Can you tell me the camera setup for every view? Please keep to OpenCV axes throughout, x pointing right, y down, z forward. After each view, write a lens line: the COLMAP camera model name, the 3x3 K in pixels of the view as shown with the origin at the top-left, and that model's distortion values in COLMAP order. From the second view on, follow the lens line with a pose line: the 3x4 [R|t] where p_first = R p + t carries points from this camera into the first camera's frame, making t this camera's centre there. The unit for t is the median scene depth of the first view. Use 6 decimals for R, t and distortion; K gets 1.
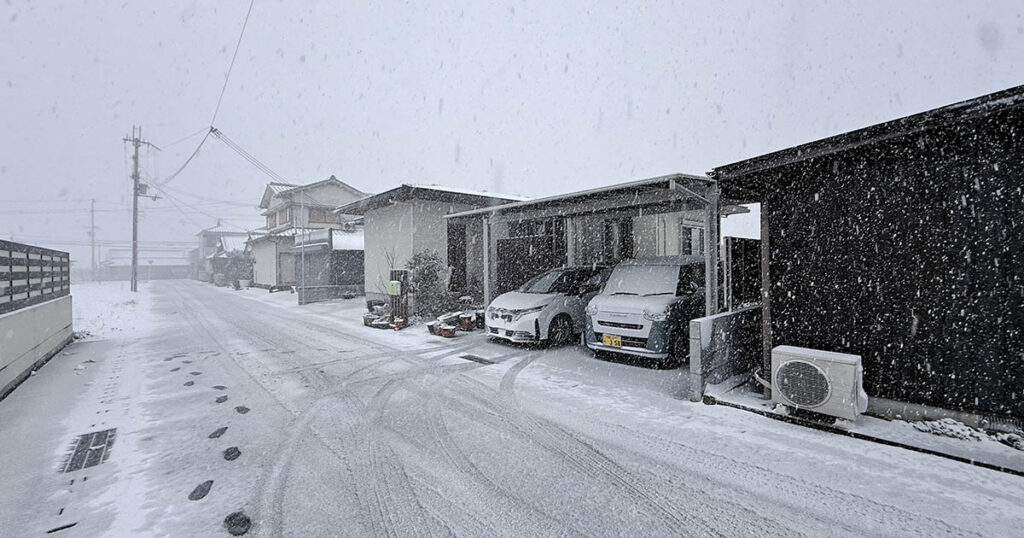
lens RADIAL K [[405.3, 0, 517.0], [0, 405.3, 263.9], [0, 0, 1]] dist [0.000572, 0.000784]
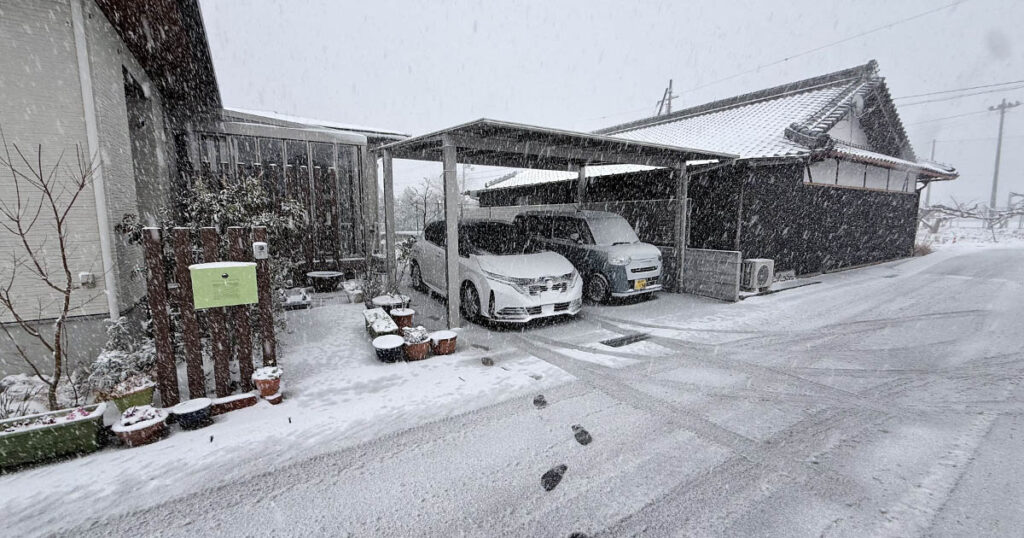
lens RADIAL K [[405.3, 0, 512.7], [0, 405.3, 271.5], [0, 0, 1]] dist [0.000572, 0.000784]
pose [[0.160254, -0.119194, 0.979853, -0.664473], [-0.003384, 0.992610, 0.121299, 0.013209], [-0.987070, -0.022754, 0.158666, 0.845276]]
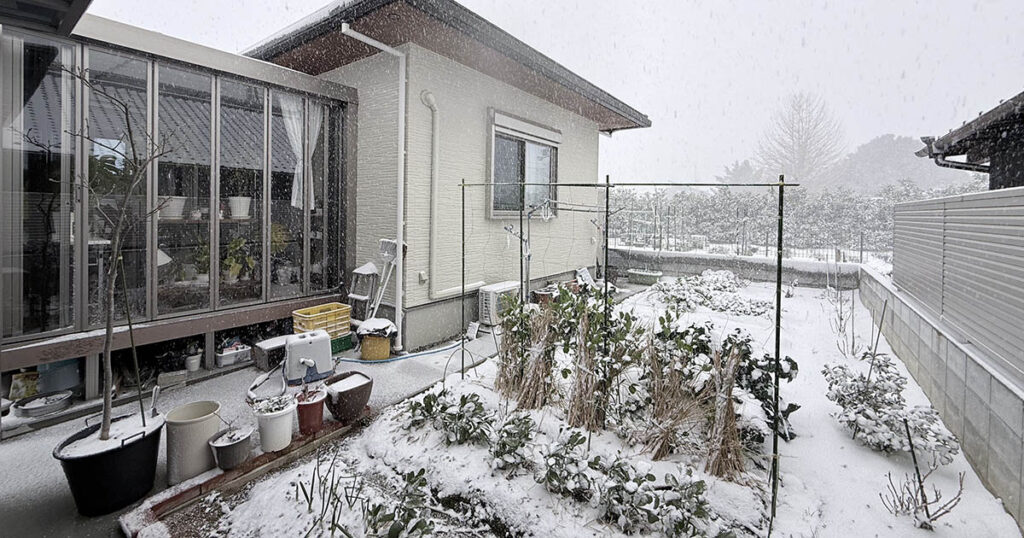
lens RADIAL K [[405.3, 0, 507.3], [0, 405.3, 217.4], [0, 0, 1]] dist [0.000572, 0.000784]
pose [[0.979951, 0.026979, 0.197404, 0.533963], [-0.030325, 0.999443, 0.013946, -0.023548], [-0.196918, -0.019652, 0.980223, 0.951482]]
